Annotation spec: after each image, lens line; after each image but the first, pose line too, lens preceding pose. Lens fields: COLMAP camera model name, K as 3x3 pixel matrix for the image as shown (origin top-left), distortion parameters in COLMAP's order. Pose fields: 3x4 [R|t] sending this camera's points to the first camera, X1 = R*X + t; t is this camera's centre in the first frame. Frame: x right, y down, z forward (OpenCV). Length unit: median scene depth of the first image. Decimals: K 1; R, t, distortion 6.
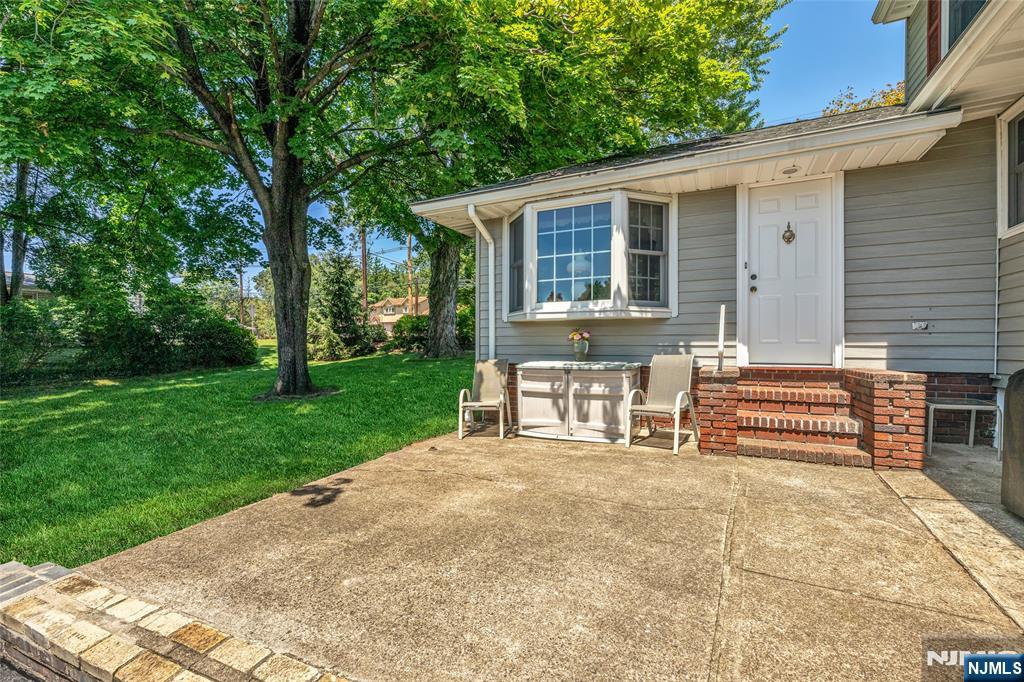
lens RADIAL K [[441.6, 0, 508.4], [0, 441.6, 341.9], [0, 0, 1]] dist [-0.000554, 0.000118]
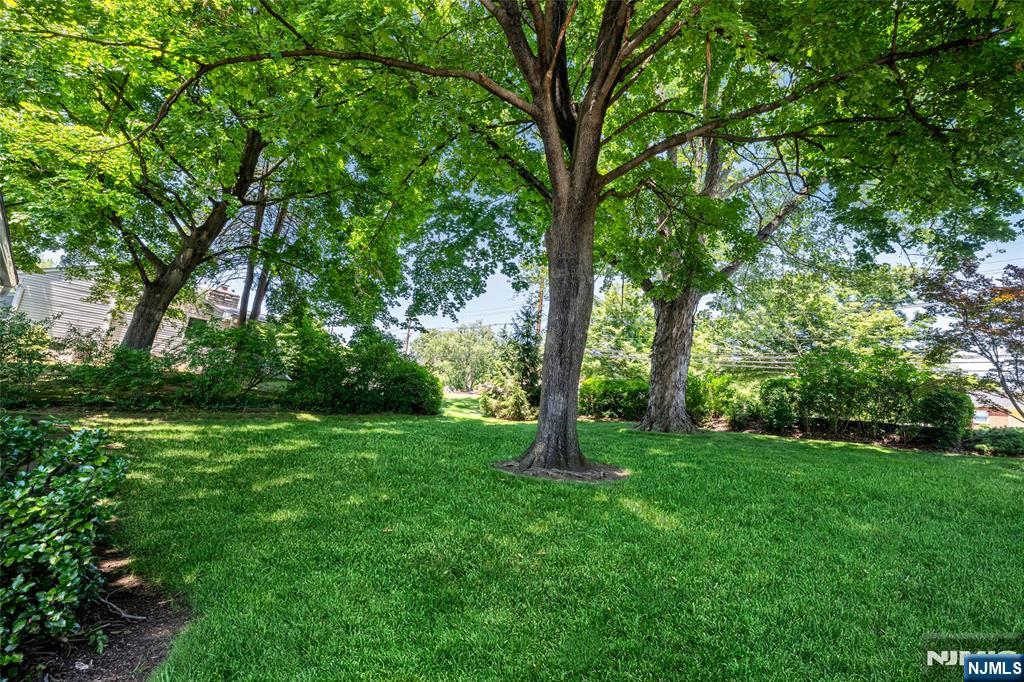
lens RADIAL K [[404.0, 0, 514.7], [0, 404.0, 341.2], [0, 0, 1]] dist [-0.003177, -0.000065]
pose [[0.964821, 0.063260, -0.255184, -0.421398], [-0.107903, 0.980384, -0.164934, 0.041654], [0.239744, 0.186667, 0.952721, 0.390690]]
